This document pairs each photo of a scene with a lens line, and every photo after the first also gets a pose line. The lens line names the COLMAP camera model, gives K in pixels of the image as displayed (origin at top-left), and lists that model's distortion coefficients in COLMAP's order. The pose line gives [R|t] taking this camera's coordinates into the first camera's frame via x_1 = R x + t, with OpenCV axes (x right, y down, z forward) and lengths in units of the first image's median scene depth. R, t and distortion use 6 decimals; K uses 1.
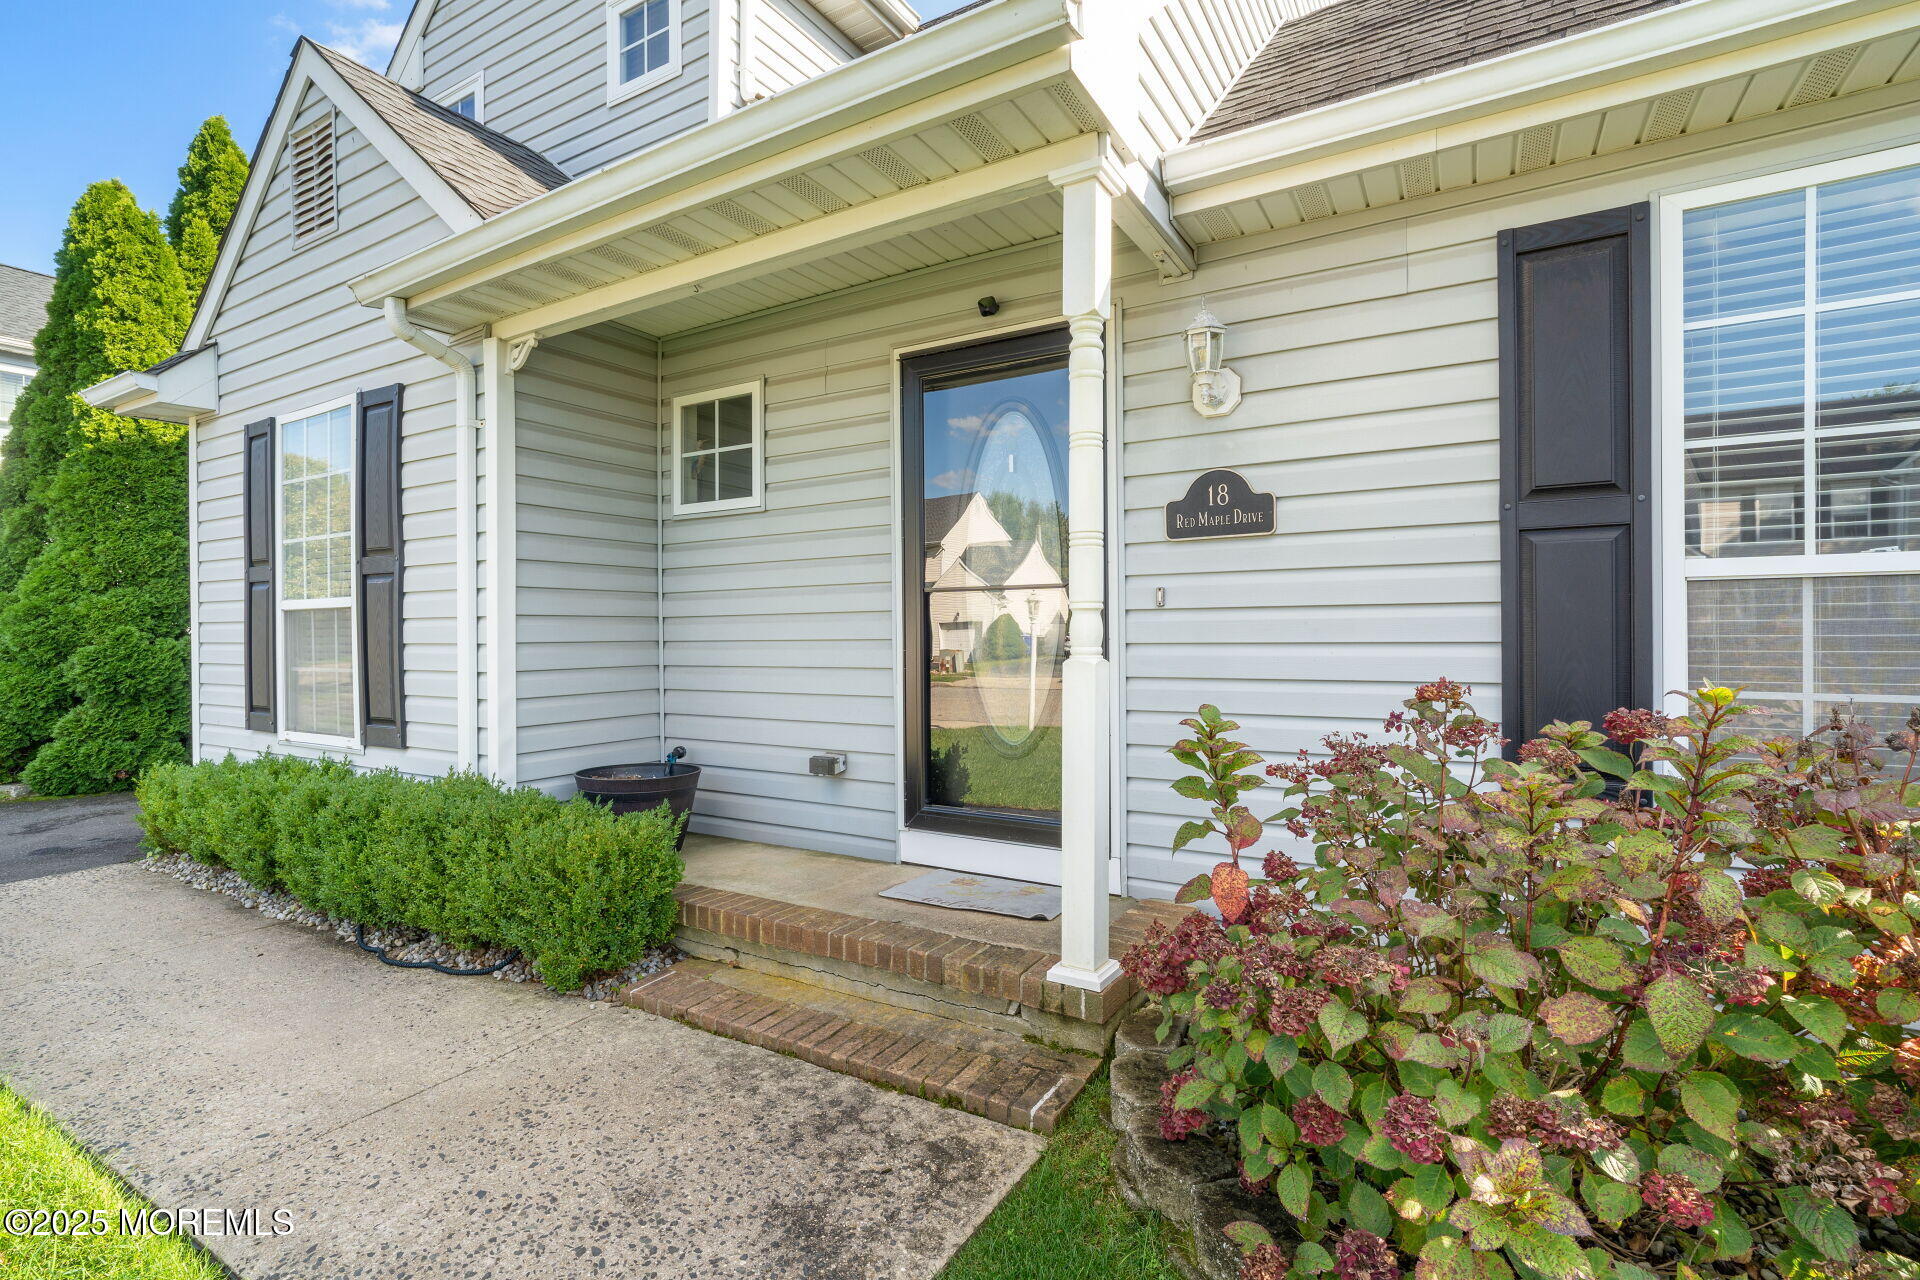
lens RADIAL K [[892.6, 0, 950.5], [0, 892.6, 649.8], [0, 0, 1]] dist [-0.010673, 0.001908]
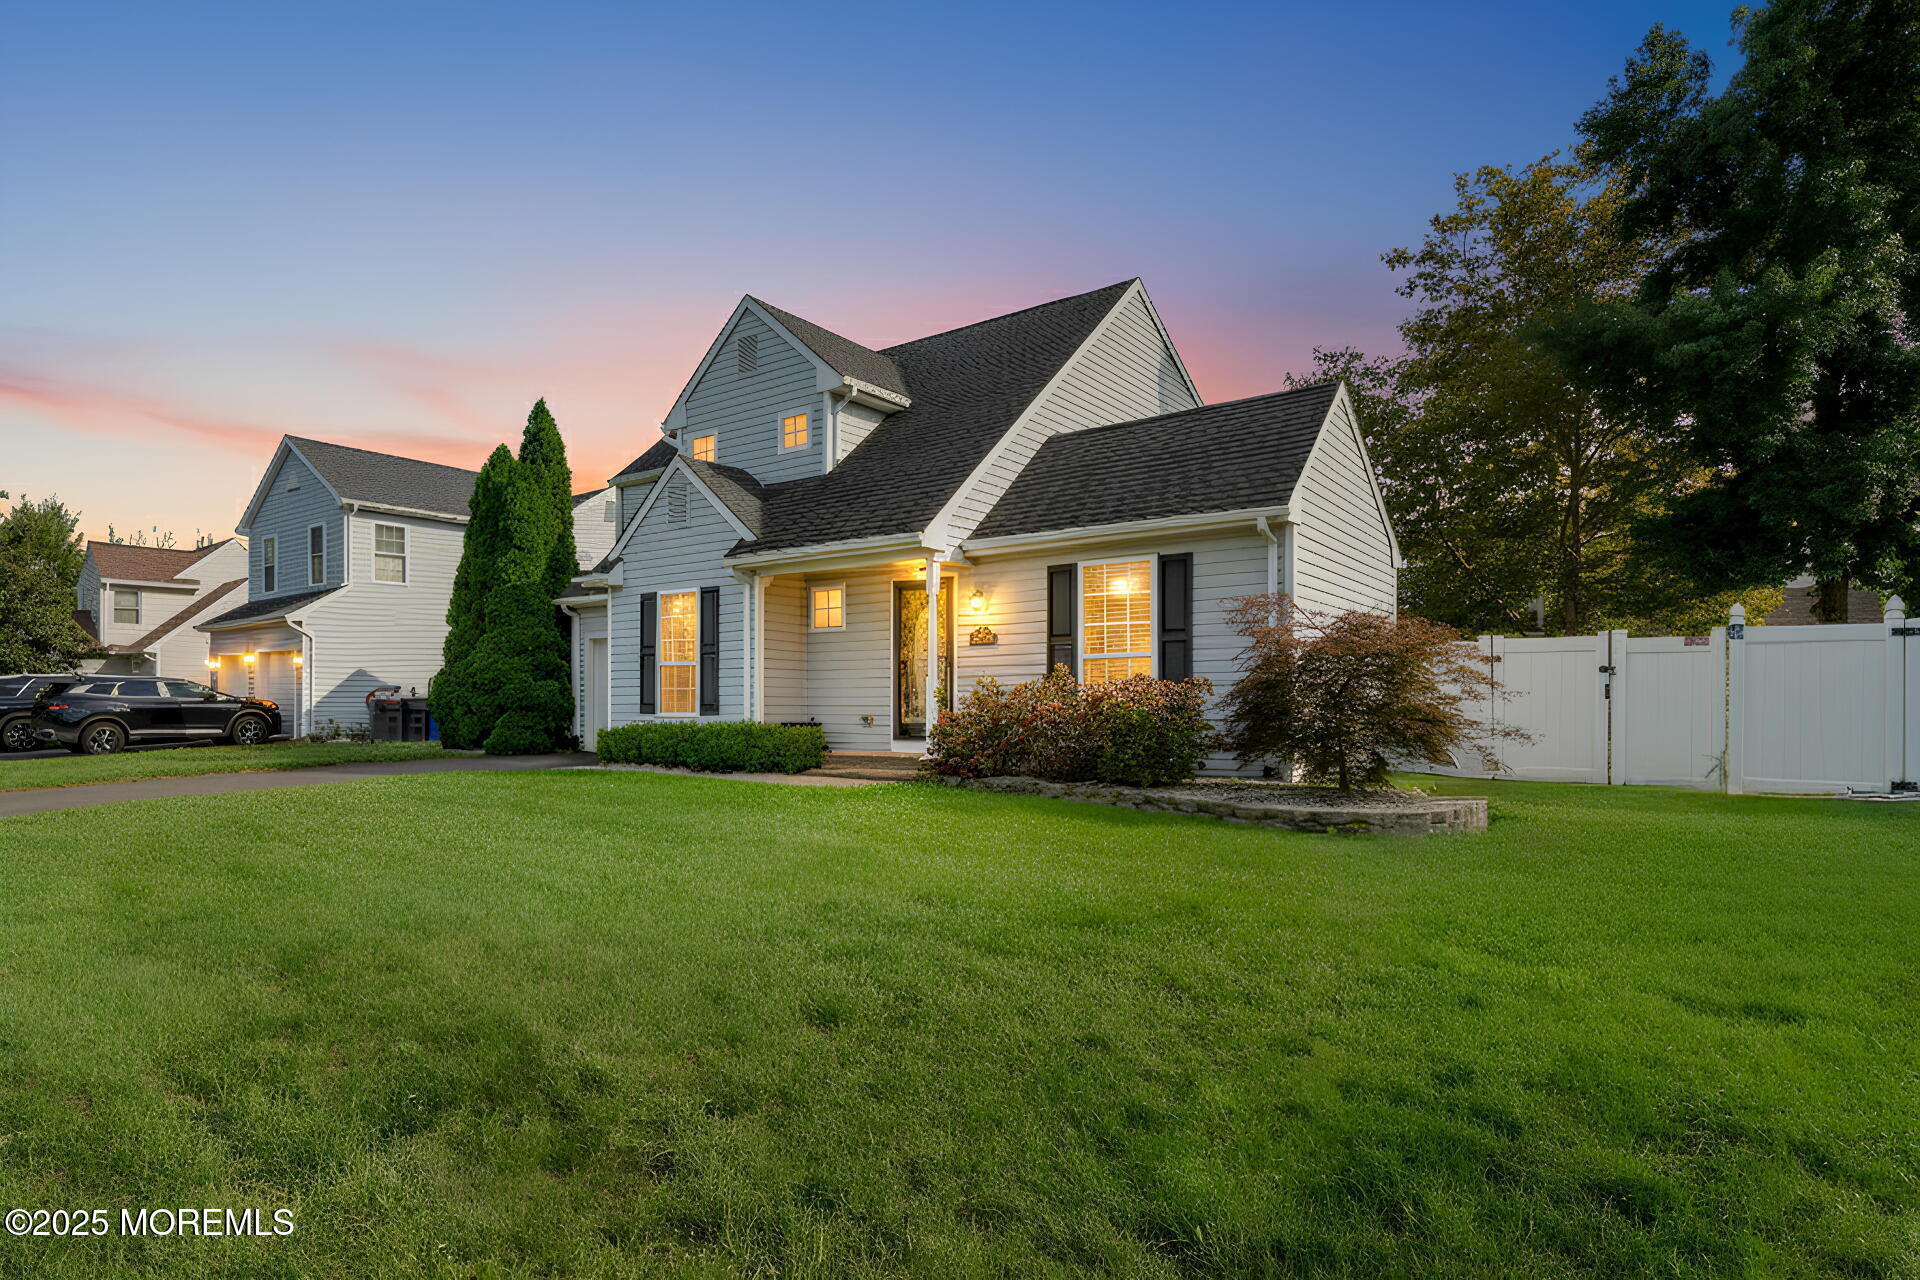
lens RADIAL K [[891.7, 0, 960.0], [0, 891.7, 640.0], [0, 0, 1]] dist [-0.026319, 0.012053]
pose [[0.999274, 0.003948, -0.037904, 0.262161], [-0.007065, 0.996570, -0.082456, 0.101395], [0.037448, 0.082664, 0.995874, -1.817030]]
